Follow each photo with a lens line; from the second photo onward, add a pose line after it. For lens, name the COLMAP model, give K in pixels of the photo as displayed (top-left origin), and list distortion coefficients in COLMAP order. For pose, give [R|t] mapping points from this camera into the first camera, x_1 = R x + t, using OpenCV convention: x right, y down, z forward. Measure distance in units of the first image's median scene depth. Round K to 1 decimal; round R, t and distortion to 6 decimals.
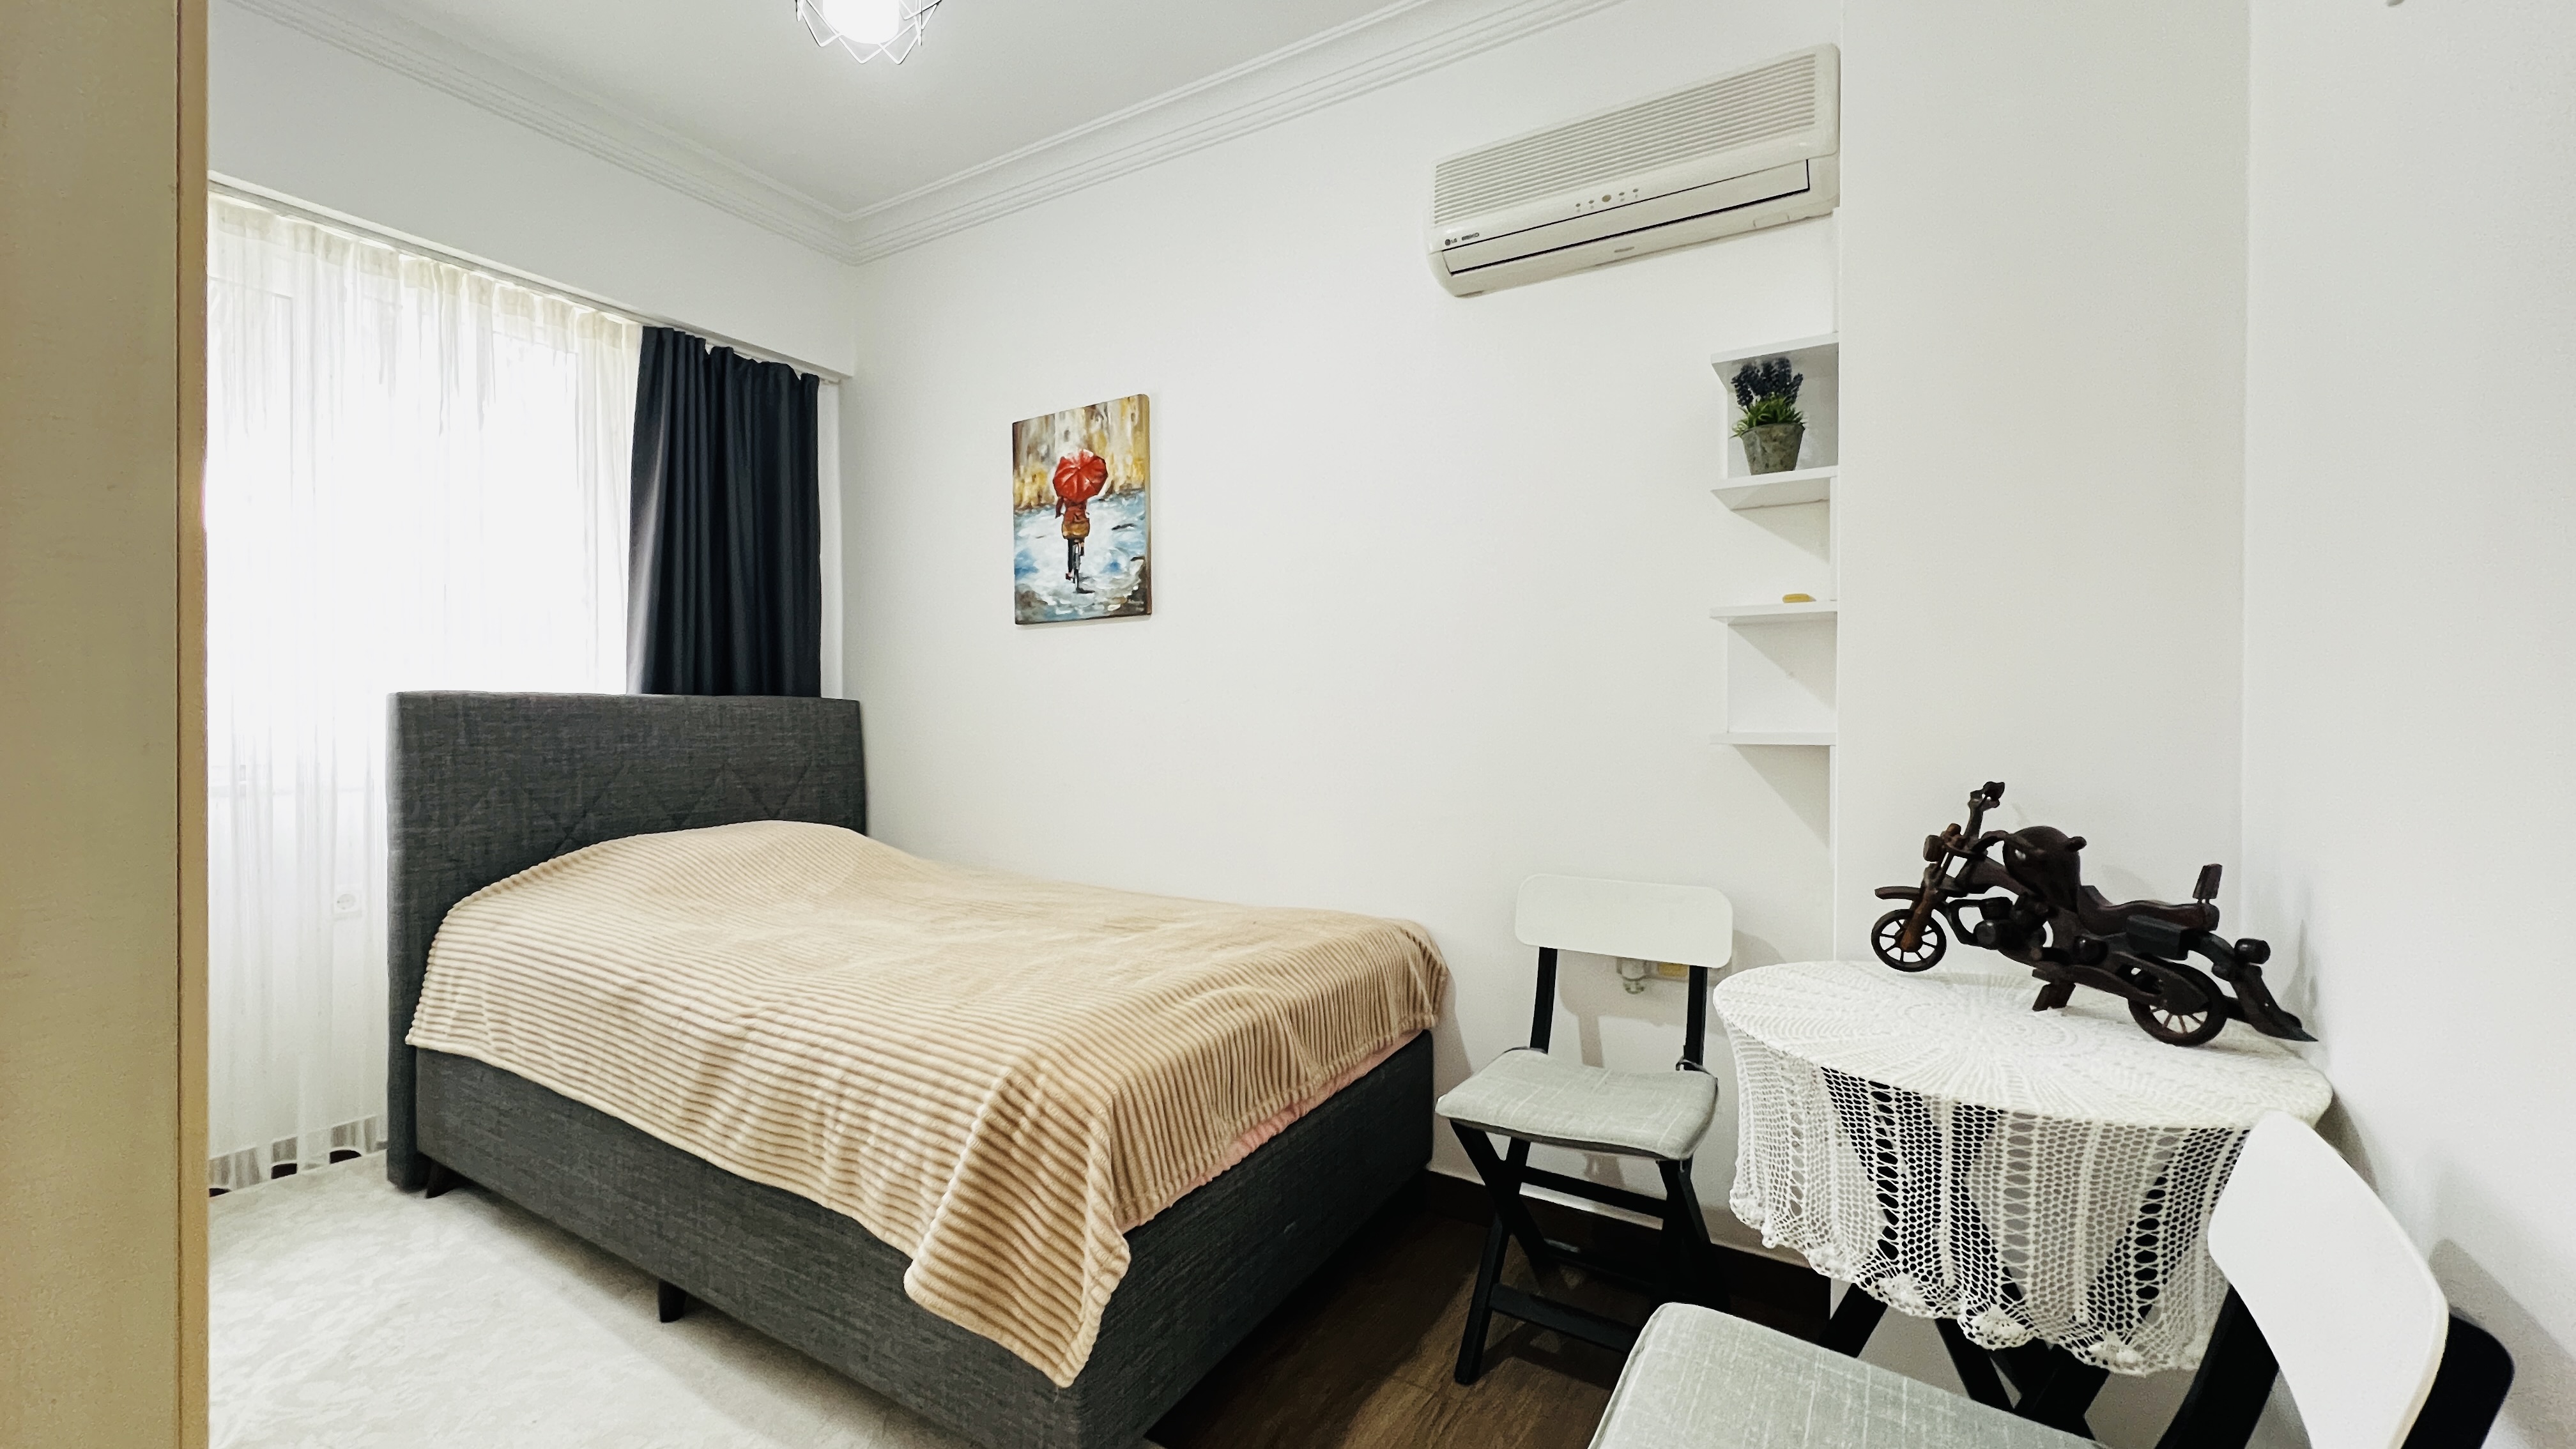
lens RADIAL K [[1030.7, 0, 1280.1], [0, 1030.7, 718.2], [0, 0, 1]] dist [0.000486, -0.000254]
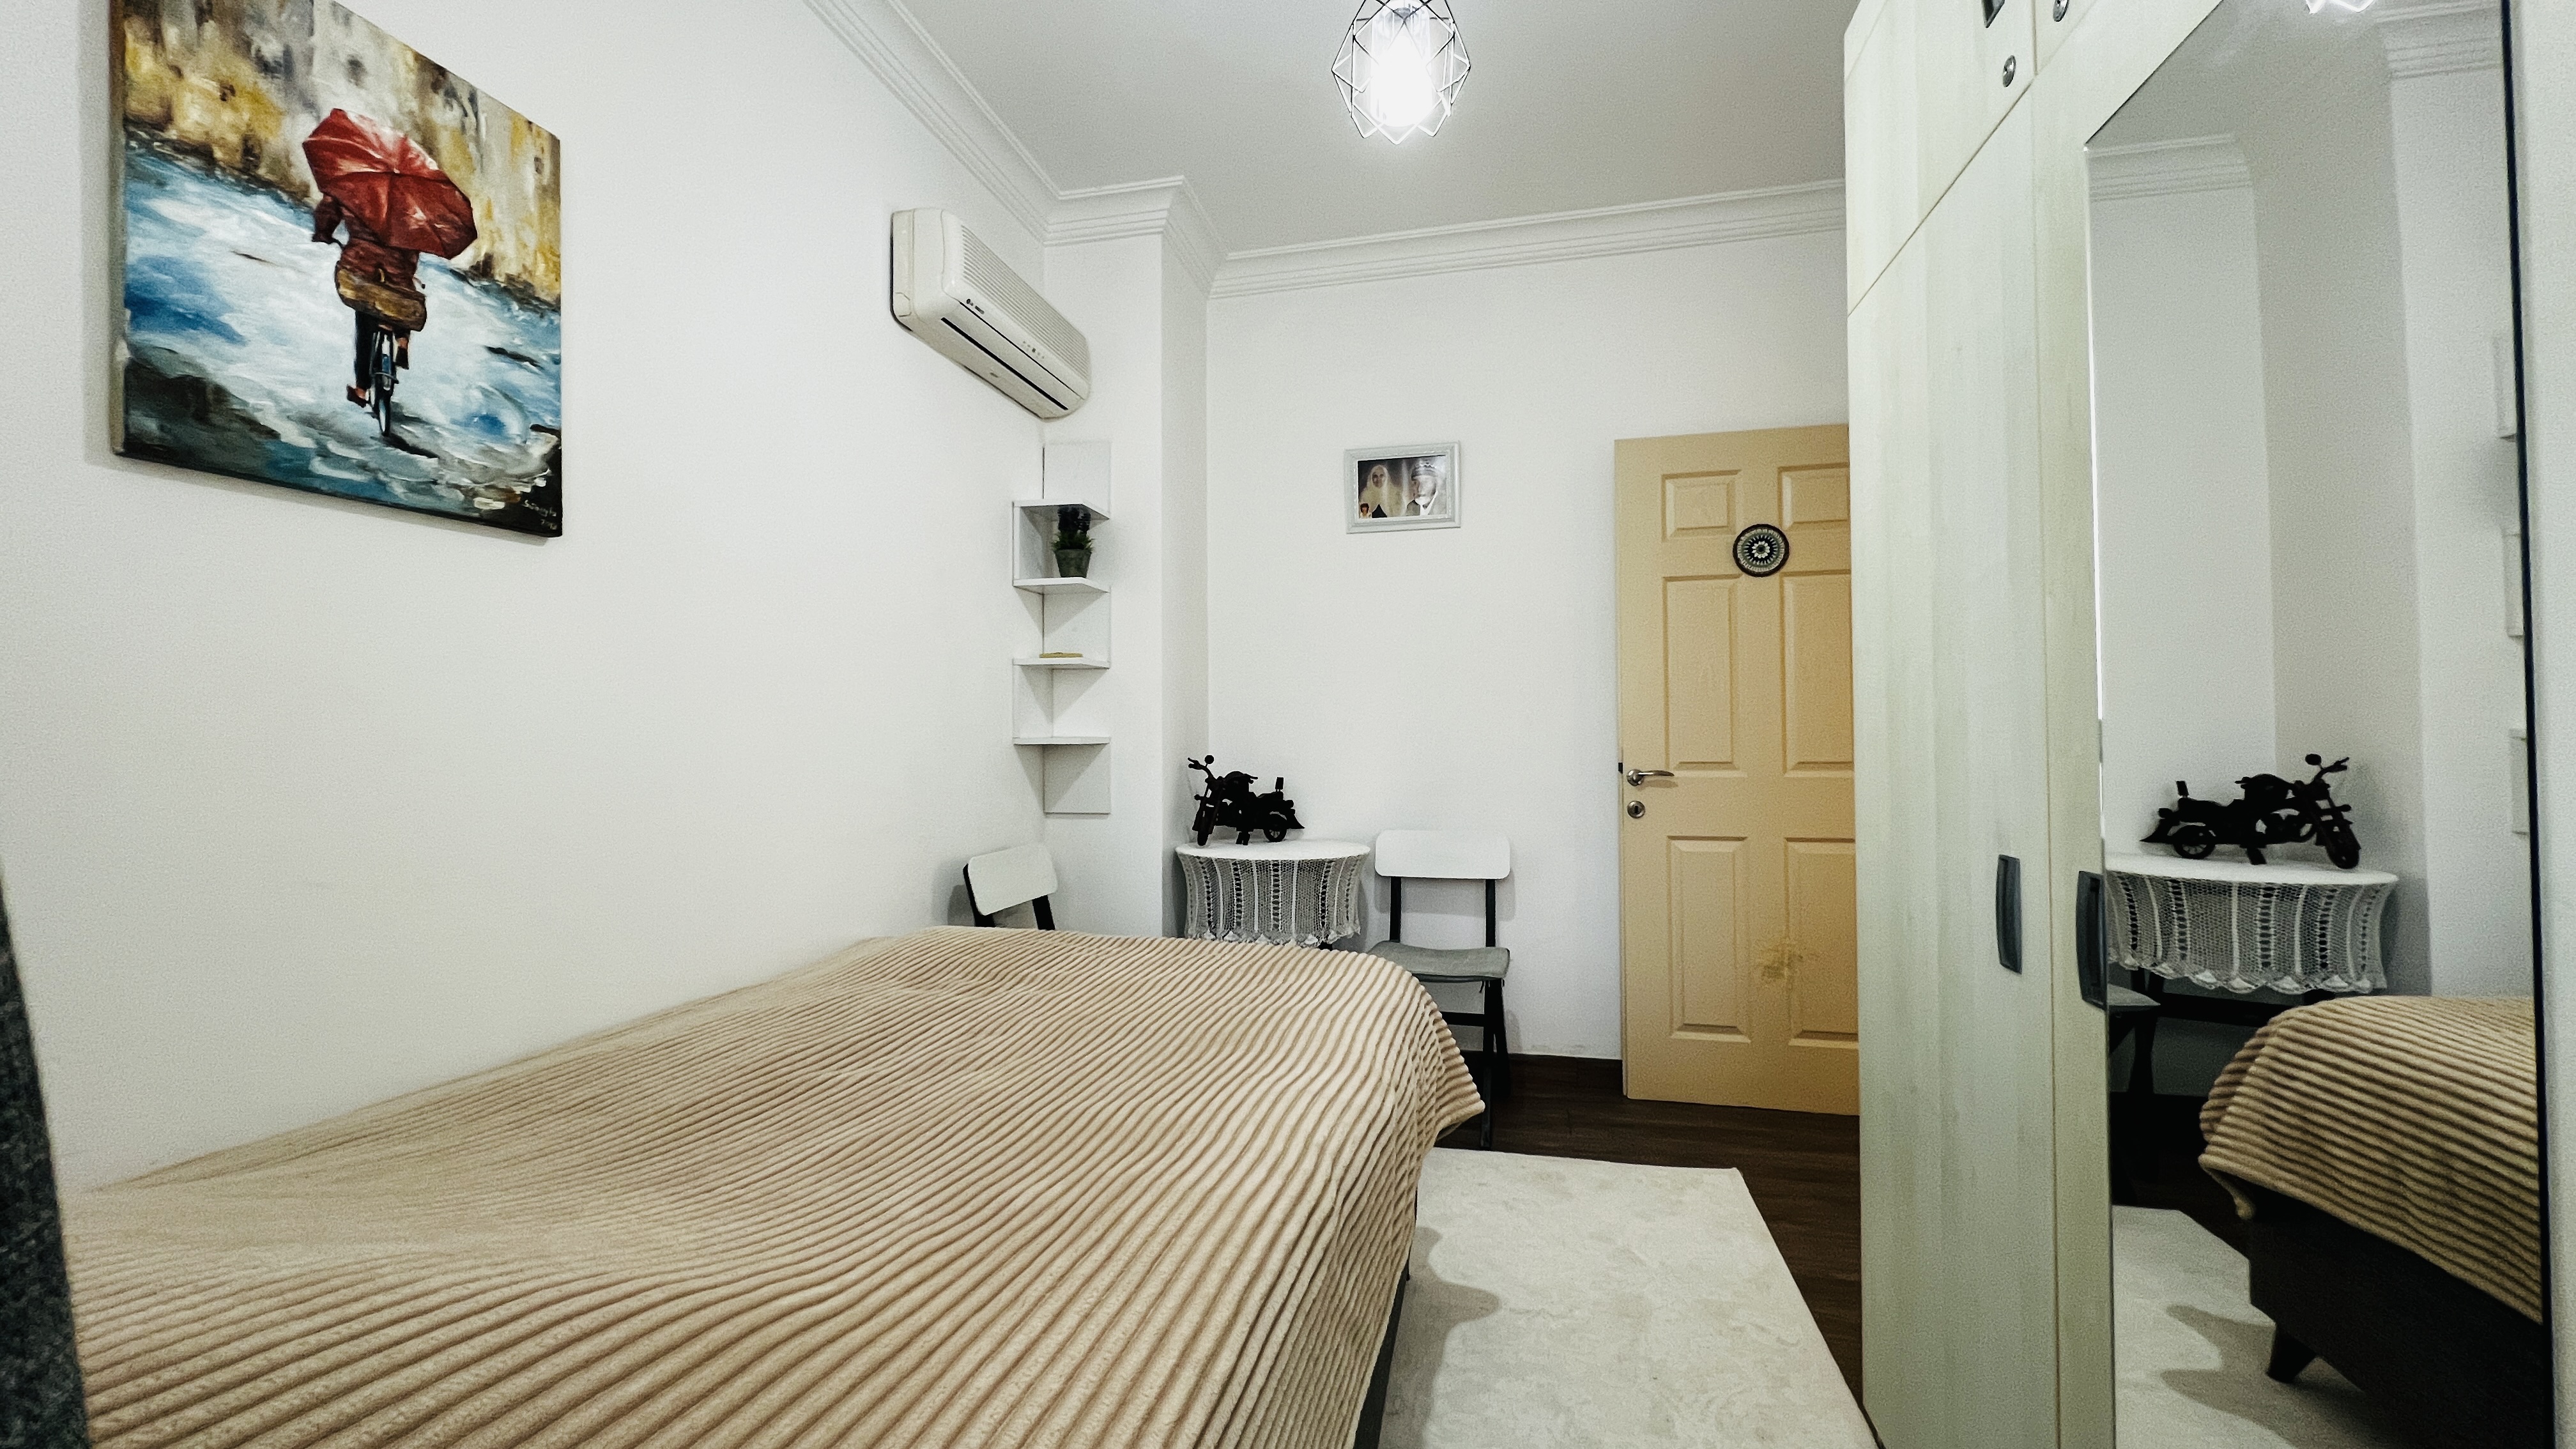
lens RADIAL K [[1030.7, 0, 1280.1], [0, 1030.7, 718.2], [0, 0, 1]] dist [0.000486, -0.000254]
pose [[-0.325825, 0.015856, 0.945297, -0.750687], [0.008169, 0.999869, -0.013955, 0.007202], [-0.945395, 0.003175, -0.325912, 0.786198]]
